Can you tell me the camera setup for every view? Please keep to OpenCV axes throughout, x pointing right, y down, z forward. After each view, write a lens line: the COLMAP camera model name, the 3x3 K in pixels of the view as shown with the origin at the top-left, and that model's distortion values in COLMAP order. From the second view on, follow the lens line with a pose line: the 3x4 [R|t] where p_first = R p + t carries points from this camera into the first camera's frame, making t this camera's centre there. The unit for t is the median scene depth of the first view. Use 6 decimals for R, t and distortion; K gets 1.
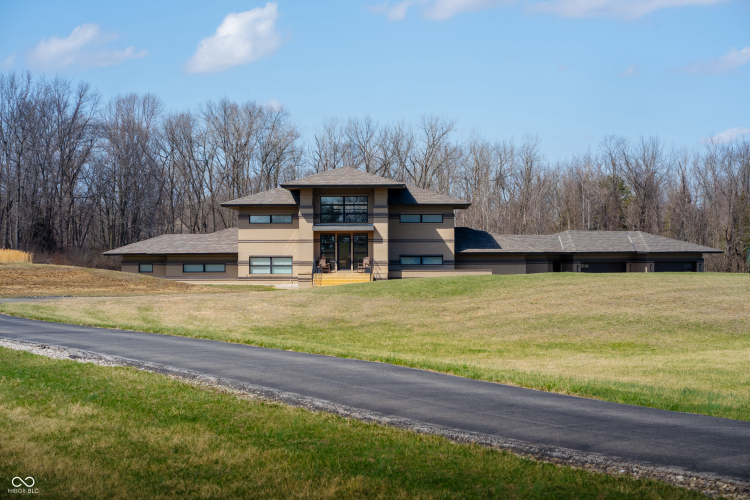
lens RADIAL K [[1838.5, 0, 373.8], [0, 1838.5, 247.3], [0, 0, 1]] dist [0.107532, 0.000000]
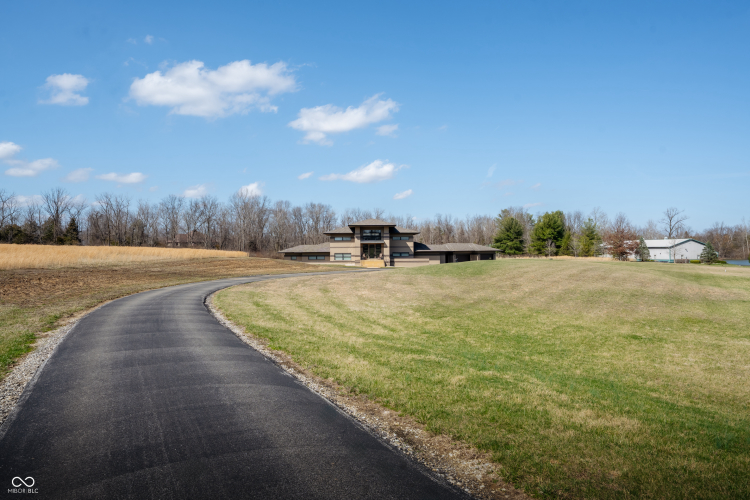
lens RADIAL K [[495.7, 0, 376.7], [0, 495.7, 255.8], [0, 0, 1]] dist [0.010485, 0.000687]
pose [[0.997592, -0.006134, 0.069089, -0.056338], [0.005347, 0.999919, 0.011565, 0.000637], [-0.069154, -0.011167, 0.997543, 0.304087]]
